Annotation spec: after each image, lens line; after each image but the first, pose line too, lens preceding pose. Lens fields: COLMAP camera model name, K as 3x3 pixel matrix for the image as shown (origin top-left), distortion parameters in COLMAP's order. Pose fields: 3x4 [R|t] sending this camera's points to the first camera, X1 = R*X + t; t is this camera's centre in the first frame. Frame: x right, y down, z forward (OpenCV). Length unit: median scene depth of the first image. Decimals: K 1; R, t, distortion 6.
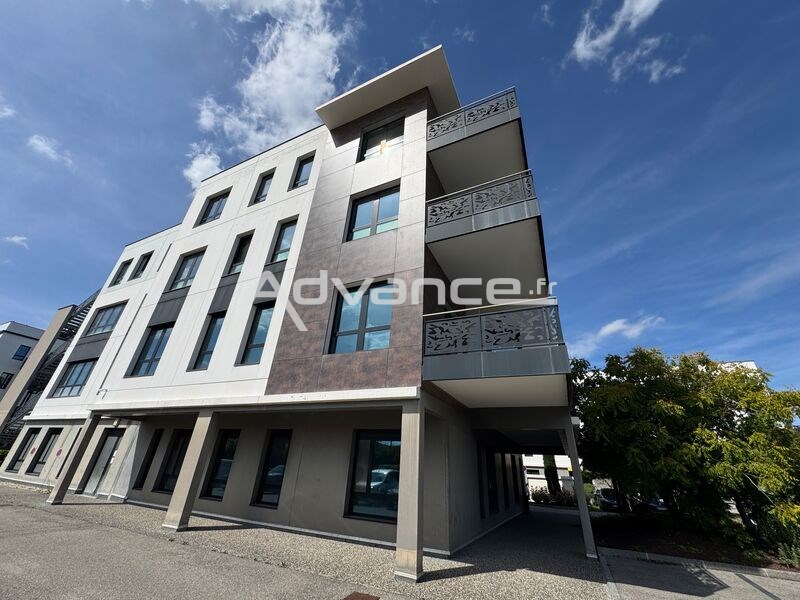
lens RADIAL K [[318.8, 0, 399.1], [0, 318.8, 299.3], [0, 0, 1]] dist [-0.004235, 0.000355]
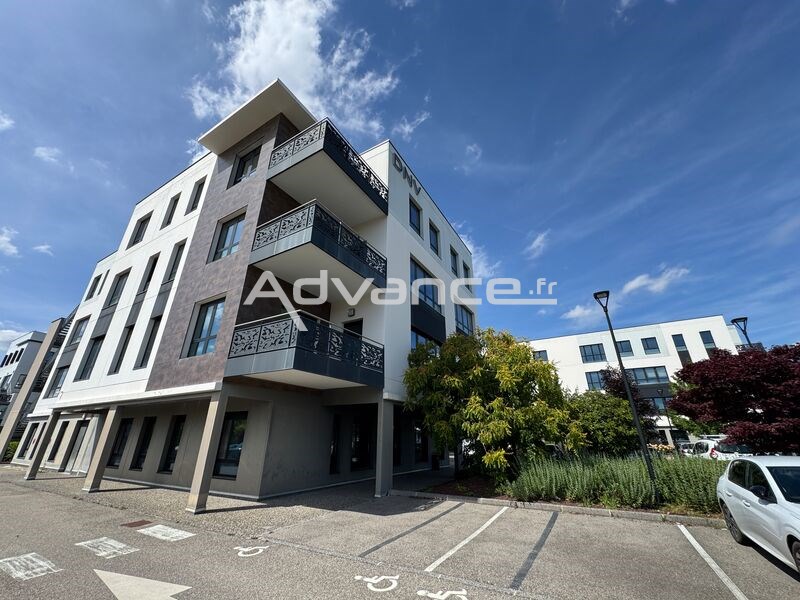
lens RADIAL K [[318.8, 0, 402.5], [0, 318.8, 299.1], [0, 0, 1]] dist [-0.004235, 0.000355]
pose [[0.995056, -0.081623, -0.056579, 0.464456], [0.085902, 0.993256, 0.077863, -0.055838], [0.049842, -0.082339, 0.995357, -0.137388]]
